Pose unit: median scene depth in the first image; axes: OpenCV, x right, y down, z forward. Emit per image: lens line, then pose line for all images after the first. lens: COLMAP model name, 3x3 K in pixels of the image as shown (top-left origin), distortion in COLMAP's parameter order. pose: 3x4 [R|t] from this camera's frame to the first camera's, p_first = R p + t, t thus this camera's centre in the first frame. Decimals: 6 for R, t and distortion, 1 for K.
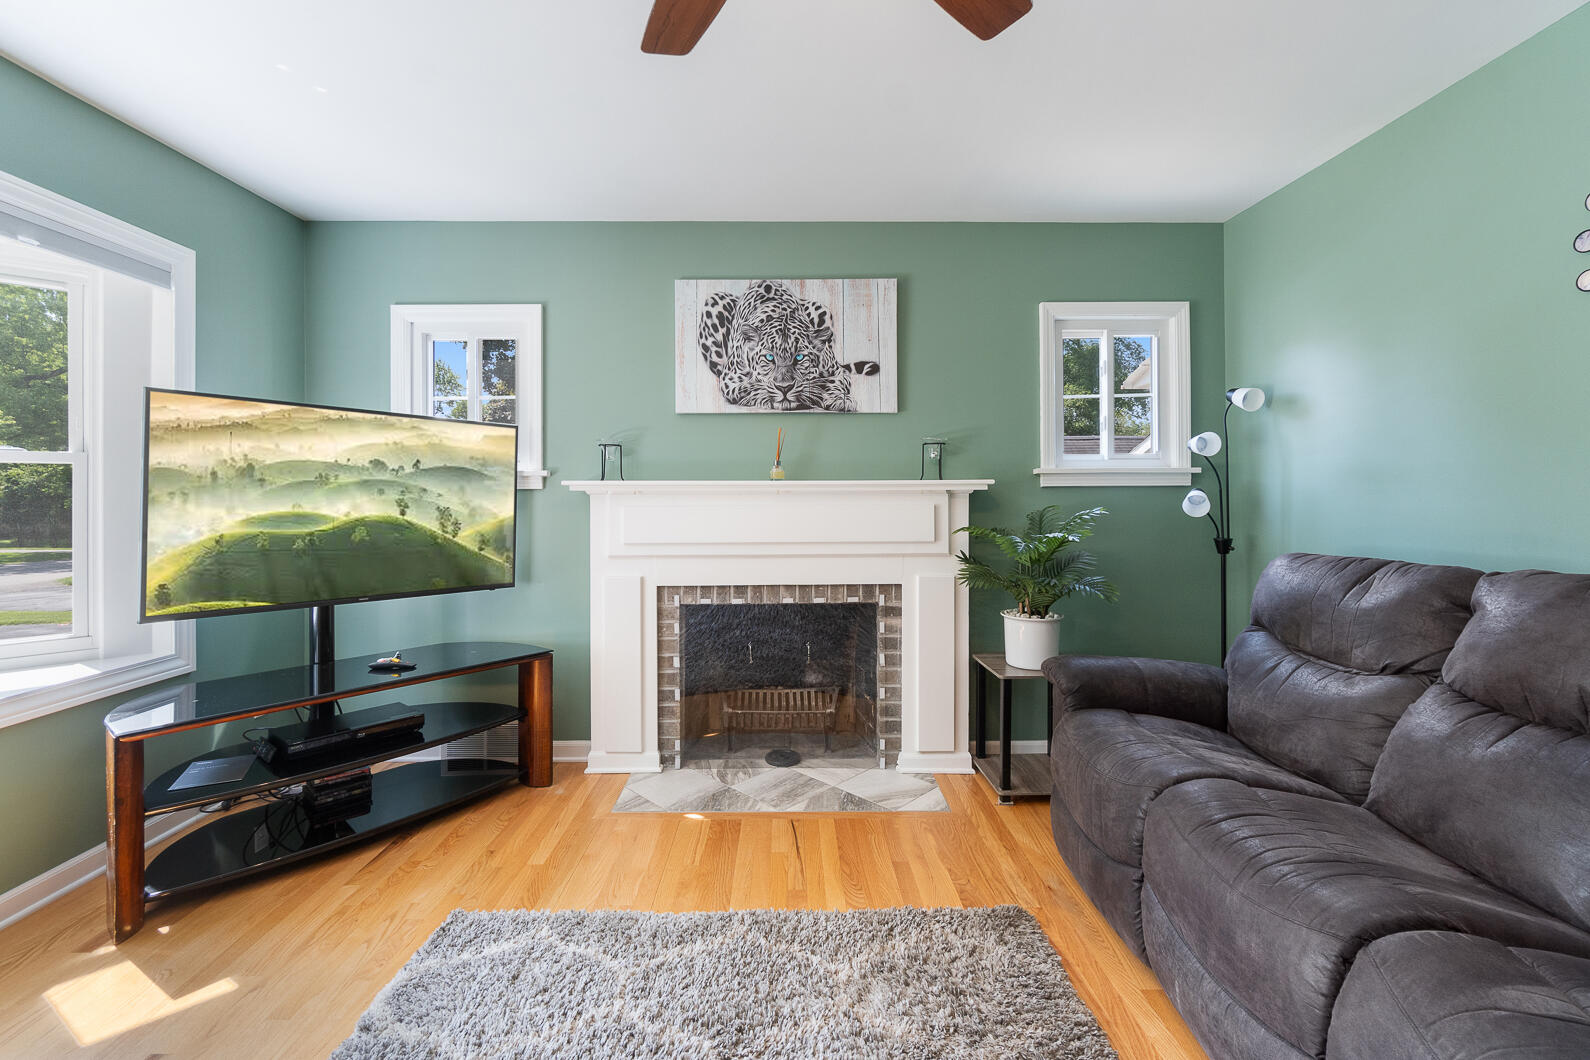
lens RADIAL K [[694.9, 0, 792.5], [0, 694.9, 494.3], [0, 0, 1]] dist [-0.003530, -0.000313]
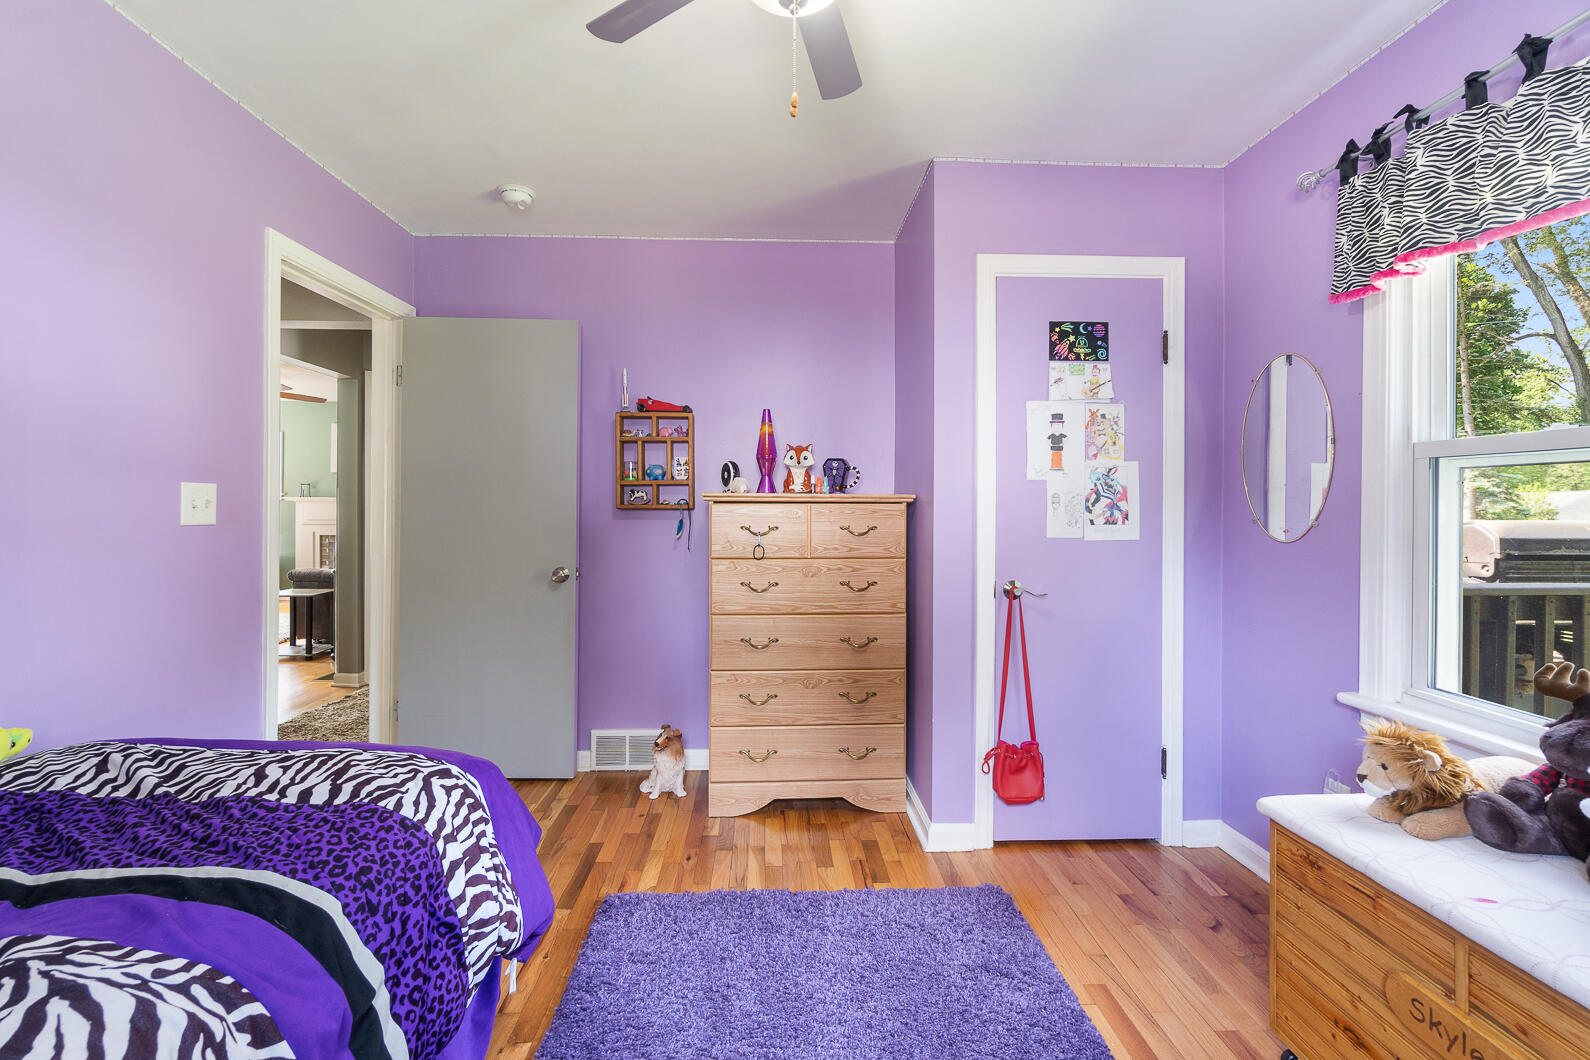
lens RADIAL K [[674.7, 0, 794.1], [0, 674.7, 520.8], [0, 0, 1]] dist [-0.006989, 0.001098]
pose [[0.999523, 0.004927, 0.030482, 1.615663], [-0.005099, 0.999972, 0.005563, 0.048937], [-0.030453, -0.005715, 0.999520, -1.751532]]
